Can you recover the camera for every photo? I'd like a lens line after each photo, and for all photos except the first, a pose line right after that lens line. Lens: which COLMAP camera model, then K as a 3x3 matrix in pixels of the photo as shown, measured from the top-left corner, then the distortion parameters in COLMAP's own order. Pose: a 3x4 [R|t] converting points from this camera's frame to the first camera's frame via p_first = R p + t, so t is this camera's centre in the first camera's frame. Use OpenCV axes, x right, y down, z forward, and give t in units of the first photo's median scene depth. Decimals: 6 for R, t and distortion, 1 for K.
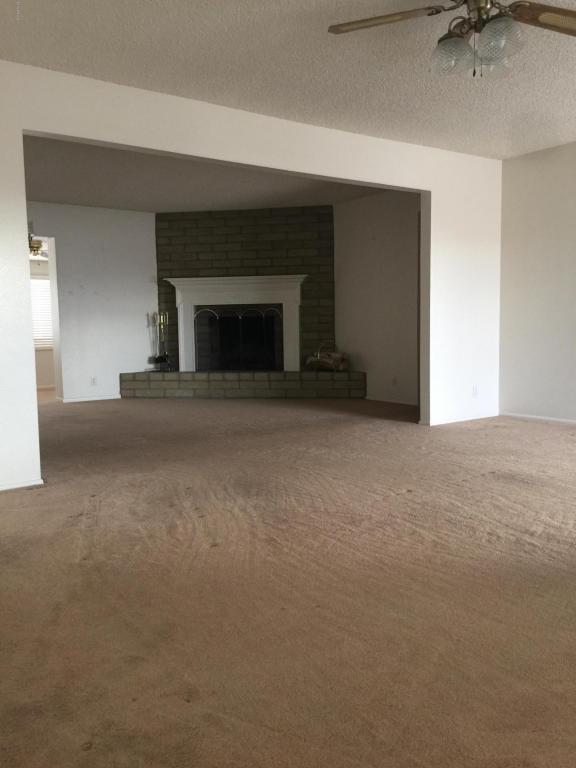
lens RADIAL K [[663.7, 0, 288.0], [0, 663.7, 384.0], [0, 0, 1]] dist [0.156297, -0.119174]
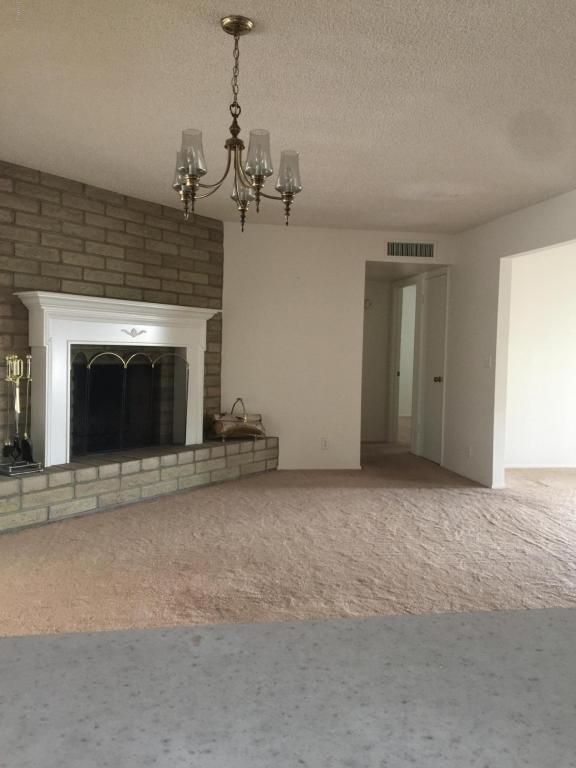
lens RADIAL K [[663.7, 0, 288.0], [0, 663.7, 384.0], [0, 0, 1]] dist [0.156297, -0.119174]
pose [[0.420135, -0.017839, 0.907286, -0.588059], [0.055514, 0.998439, -0.006075, -0.073114], [-0.905762, 0.052919, 0.420470, 0.616685]]
